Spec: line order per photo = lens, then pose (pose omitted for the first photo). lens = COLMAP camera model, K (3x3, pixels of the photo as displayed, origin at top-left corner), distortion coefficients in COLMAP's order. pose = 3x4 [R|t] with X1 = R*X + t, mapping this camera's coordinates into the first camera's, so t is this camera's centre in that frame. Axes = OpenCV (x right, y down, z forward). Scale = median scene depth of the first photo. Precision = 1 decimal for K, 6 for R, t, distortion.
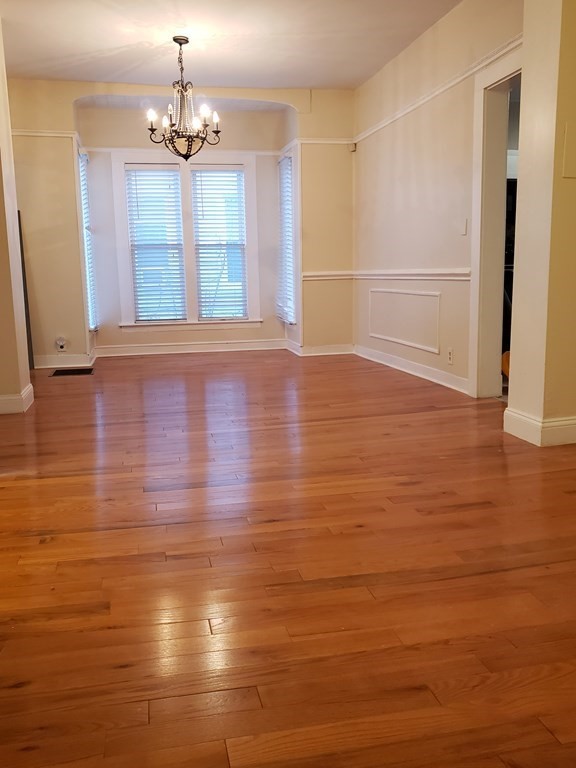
lens RADIAL K [[678.4, 0, 287.5], [0, 678.4, 384.1], [0, 0, 1]] dist [0.055364, -0.010885]
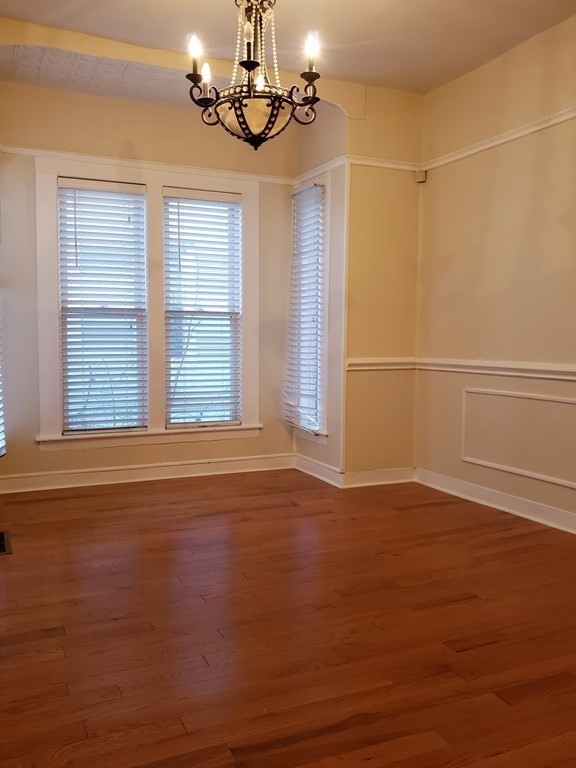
lens RADIAL K [[665.8, 0, 288.1], [0, 665.8, 384.6], [0, 0, 1]] dist [0.022000, 0.014953]
pose [[0.974753, 0.007005, 0.223174, -0.163478], [0.013366, 0.995884, -0.089641, -0.079706], [-0.222884, 0.090361, 0.970648, 0.380315]]
